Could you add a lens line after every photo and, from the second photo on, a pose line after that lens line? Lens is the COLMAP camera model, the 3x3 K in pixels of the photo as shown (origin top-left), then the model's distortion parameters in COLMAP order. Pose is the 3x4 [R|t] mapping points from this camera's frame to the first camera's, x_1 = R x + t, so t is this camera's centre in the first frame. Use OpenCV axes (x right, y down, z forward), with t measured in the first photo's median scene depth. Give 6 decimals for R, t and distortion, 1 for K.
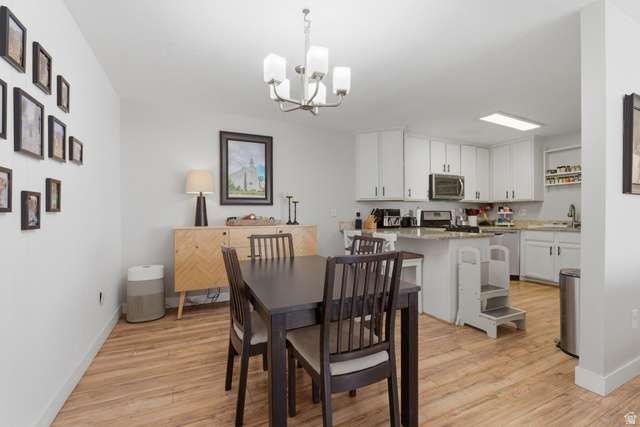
lens RADIAL K [[287.2, 0, 314.9], [0, 287.2, 212.1], [0, 0, 1]] dist [-0.004086, -0.001242]
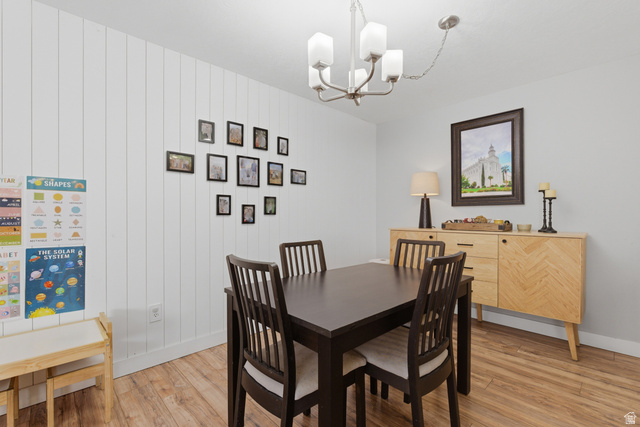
lens RADIAL K [[287.2, 0, 316.7], [0, 287.2, 214.3], [0, 0, 1]] dist [-0.004086, -0.001242]
pose [[0.302561, 0.000406, -0.953130, 0.382942], [0.003234, 0.999994, 0.001452, -0.001486], [0.953124, -0.003521, 0.302558, 0.304220]]
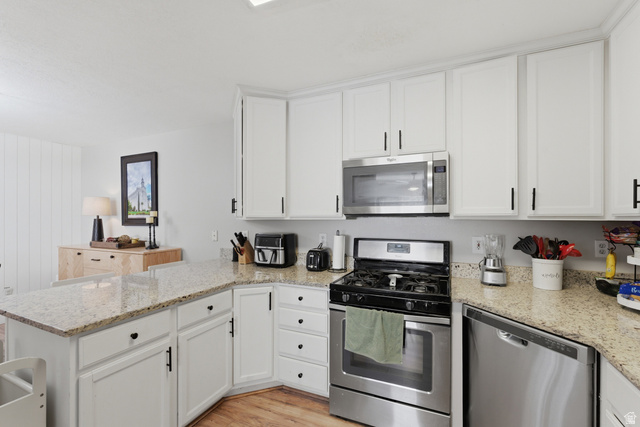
lens RADIAL K [[287.2, 0, 321.5], [0, 287.2, 215.6], [0, 0, 1]] dist [-0.004086, -0.001242]
pose [[0.644712, 0.001012, -0.764425, 0.925929], [0.006427, 0.999957, 0.006744, -0.060742], [0.764398, -0.009261, 0.644678, 0.832824]]
